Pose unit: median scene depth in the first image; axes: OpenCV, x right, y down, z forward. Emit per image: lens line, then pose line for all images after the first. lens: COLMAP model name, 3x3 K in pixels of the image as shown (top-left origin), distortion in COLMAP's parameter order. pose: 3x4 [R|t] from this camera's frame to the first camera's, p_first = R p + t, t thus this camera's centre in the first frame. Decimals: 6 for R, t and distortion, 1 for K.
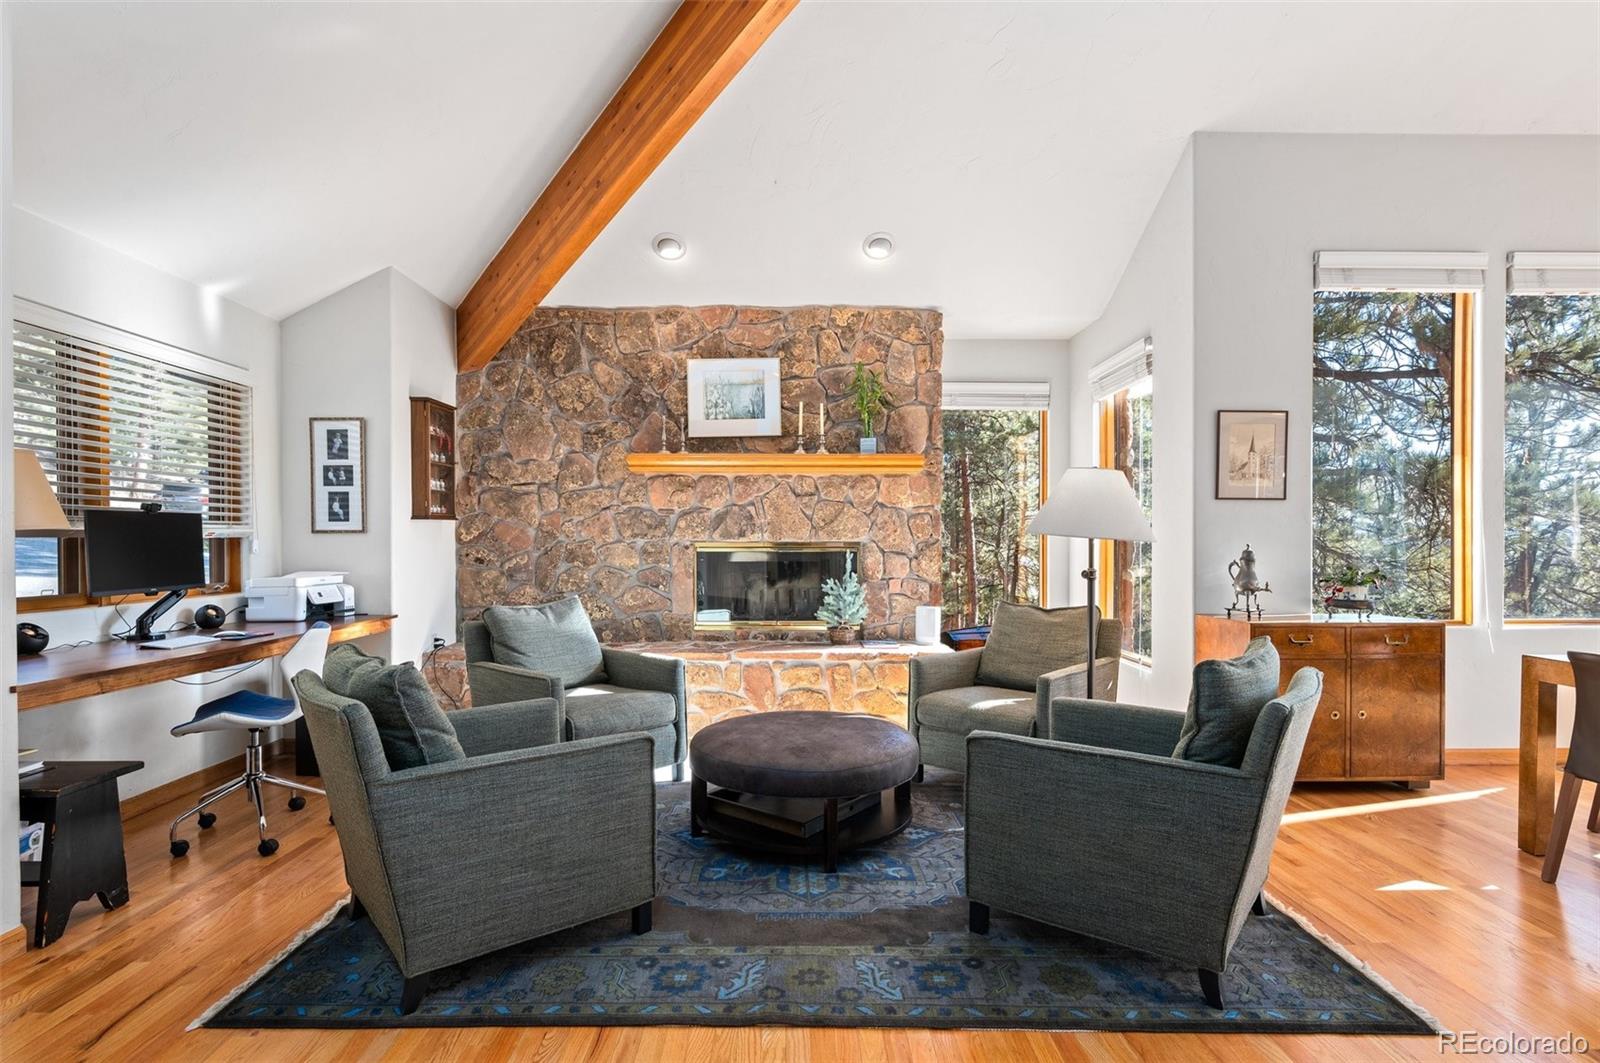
lens RADIAL K [[790.3, 0, 802.5], [0, 790.3, 538.7], [0, 0, 1]] dist [0.005704, -0.001598]
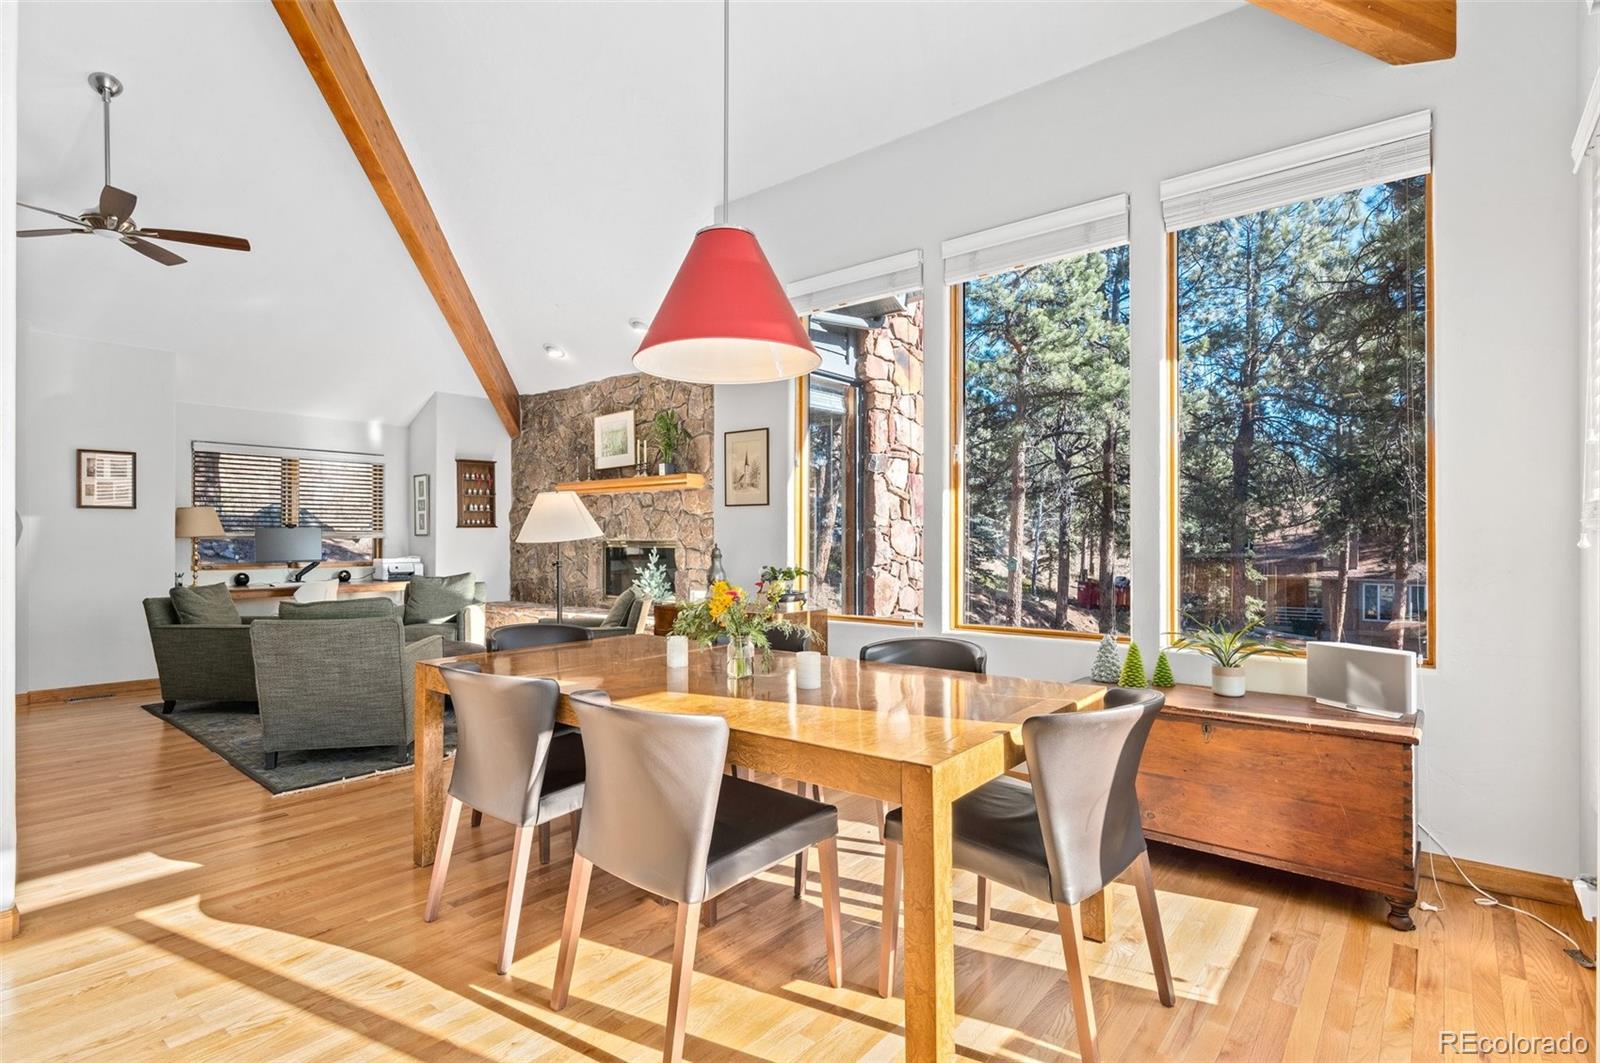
lens RADIAL K [[790.3, 0, 811.9], [0, 790.3, 535.0], [0, 0, 1]] dist [0.005704, -0.001598]
pose [[0.766876, -0.003495, -0.641785, 1.113293], [0.004037, 0.999992, -0.000622, -0.003434], [0.641782, -0.002114, 0.766884, 0.124761]]
